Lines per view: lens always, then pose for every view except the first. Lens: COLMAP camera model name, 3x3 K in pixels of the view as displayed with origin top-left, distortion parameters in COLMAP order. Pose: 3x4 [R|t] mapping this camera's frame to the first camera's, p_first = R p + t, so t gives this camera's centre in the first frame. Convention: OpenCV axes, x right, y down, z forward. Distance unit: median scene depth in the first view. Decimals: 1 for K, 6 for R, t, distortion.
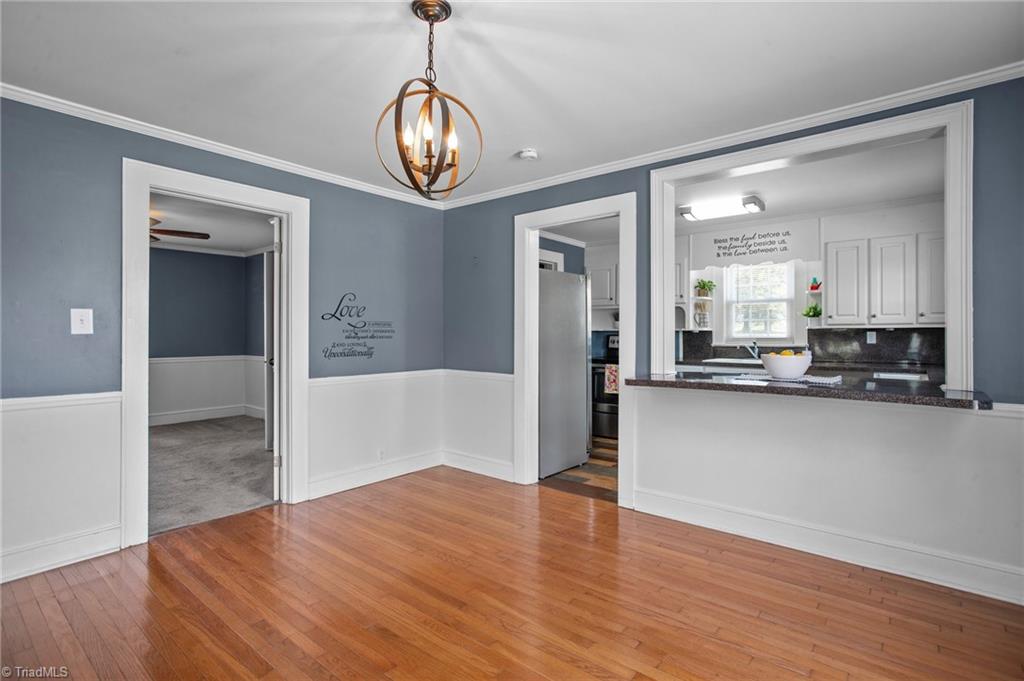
lens RADIAL K [[495.7, 0, 515.0], [0, 495.7, 333.3], [0, 0, 1]] dist [-0.015615, 0.003738]
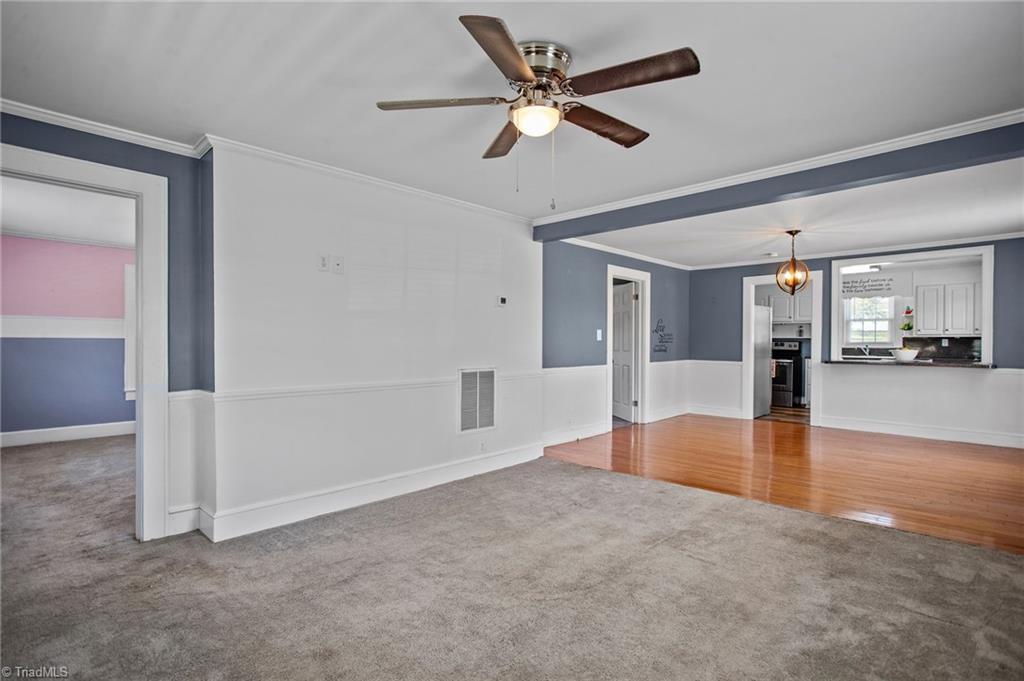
lens RADIAL K [[495.7, 0, 508.6], [0, 495.7, 346.0], [0, 0, 1]] dist [-0.015615, 0.003738]
pose [[0.995913, 0.001794, -0.090304, -0.606889], [-0.000607, 0.999913, 0.013171, -0.000732], [0.090319, -0.013062, 0.995827, -0.801785]]
